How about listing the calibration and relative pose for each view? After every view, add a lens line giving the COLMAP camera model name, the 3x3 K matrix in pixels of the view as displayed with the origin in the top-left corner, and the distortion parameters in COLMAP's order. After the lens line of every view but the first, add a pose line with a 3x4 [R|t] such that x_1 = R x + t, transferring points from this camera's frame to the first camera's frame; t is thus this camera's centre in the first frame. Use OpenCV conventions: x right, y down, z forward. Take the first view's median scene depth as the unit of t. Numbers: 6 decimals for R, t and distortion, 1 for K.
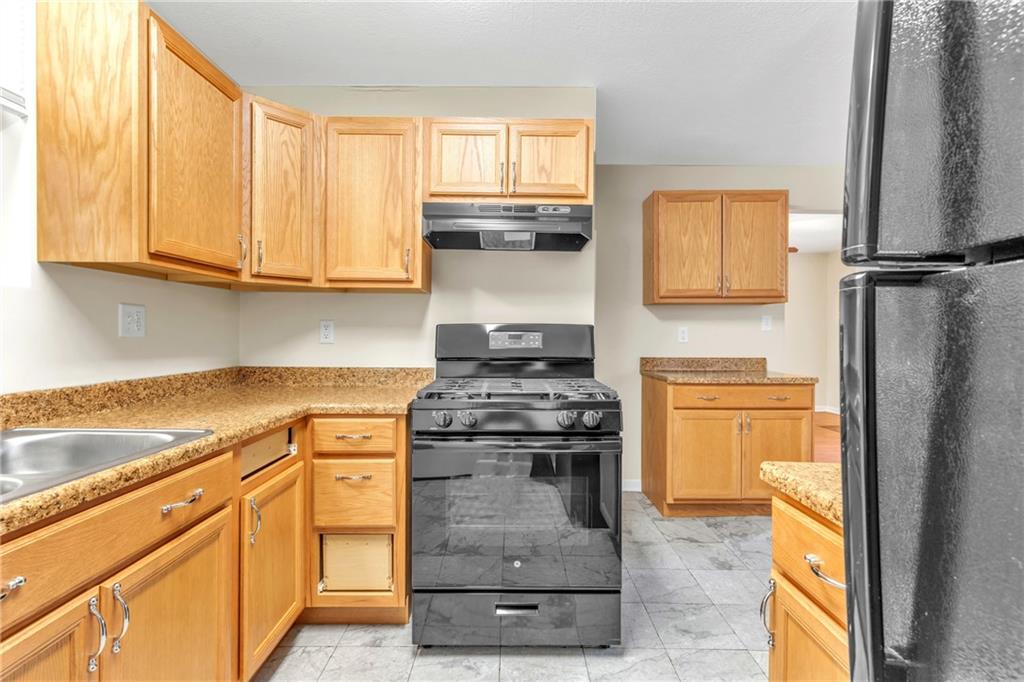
lens RADIAL K [[485.6, 0, 509.8], [0, 485.6, 333.7], [0, 0, 1]] dist [-0.000334, 0.000247]
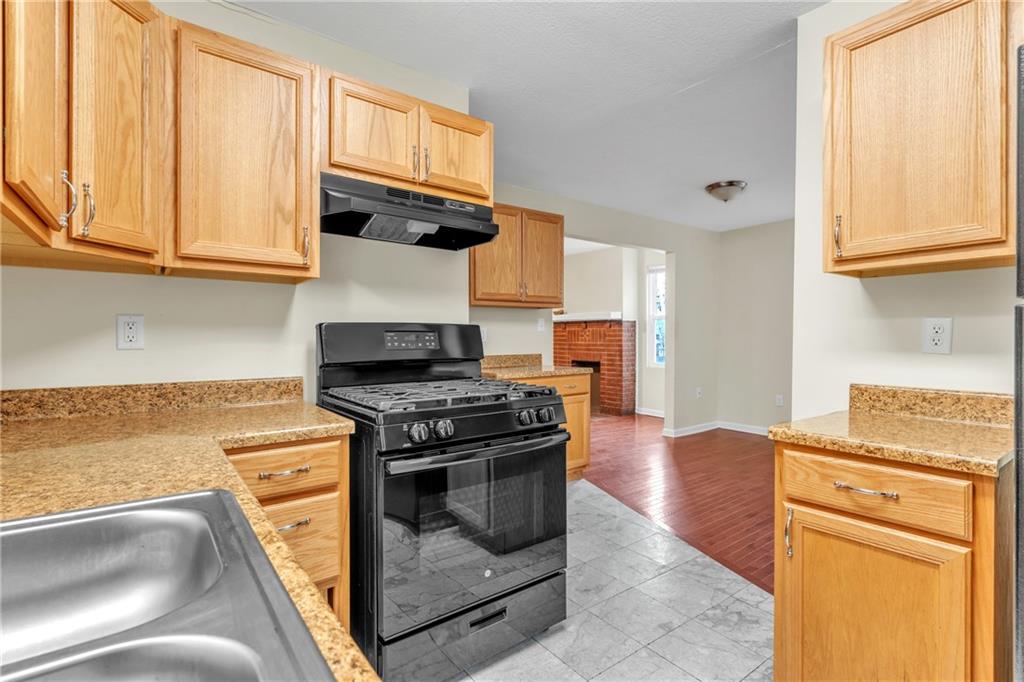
lens RADIAL K [[484.3, 0, 509.5], [0, 484.3, 336.7], [0, 0, 1]] dist [-0.001324, -0.000369]
pose [[0.796531, -0.006362, 0.604564, -0.421762], [0.003346, 0.999976, 0.006115, -0.000004], [-0.604588, -0.002849, 0.796533, 0.169858]]
